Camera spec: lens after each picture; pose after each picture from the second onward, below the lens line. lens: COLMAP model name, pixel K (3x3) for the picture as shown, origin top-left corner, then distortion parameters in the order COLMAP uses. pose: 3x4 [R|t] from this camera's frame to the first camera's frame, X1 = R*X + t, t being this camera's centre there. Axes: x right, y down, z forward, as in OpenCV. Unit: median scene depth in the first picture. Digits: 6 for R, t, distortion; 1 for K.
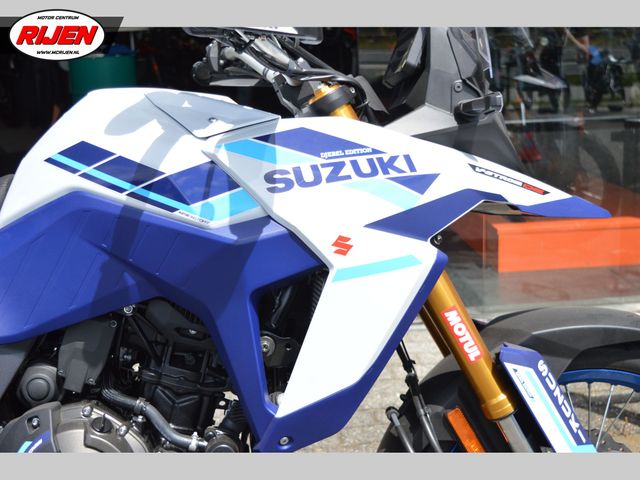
lens RADIAL K [[925.7, 0, 321.8], [0, 925.7, 240.2], [0, 0, 1]] dist [-0.043492, 0.000000]
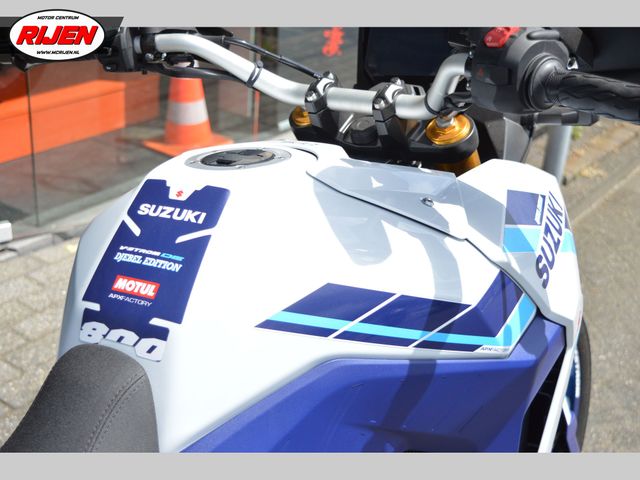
lens RADIAL K [[925.7, 0, 319.7], [0, 925.7, 241.3], [0, 0, 1]] dist [-0.043492, 0.000000]
pose [[0.679448, -0.247084, 0.690869, -0.699344], [0.107751, 0.964986, 0.239150, -0.290389], [-0.725768, -0.088048, 0.682281, 0.569962]]
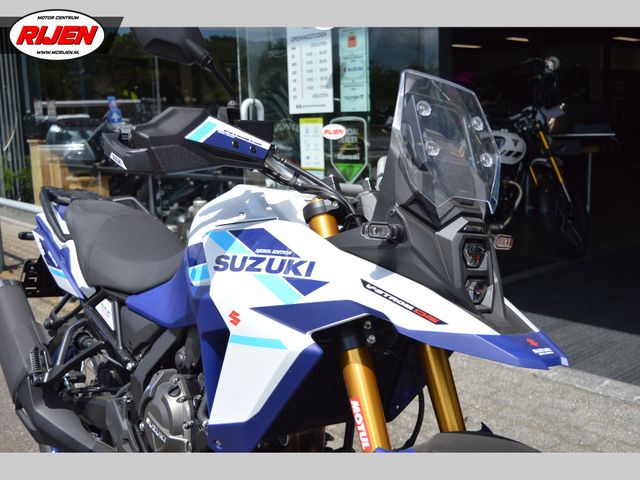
lens RADIAL K [[713.3, 0, 319.0], [0, 713.3, 239.5], [0, 0, 1]] dist [-0.073121, 0.000000]
pose [[0.564626, 0.155723, -0.810523, 0.880491], [-0.175965, 0.982173, 0.066121, -0.189742], [0.806371, 0.105290, 0.581962, 0.457051]]
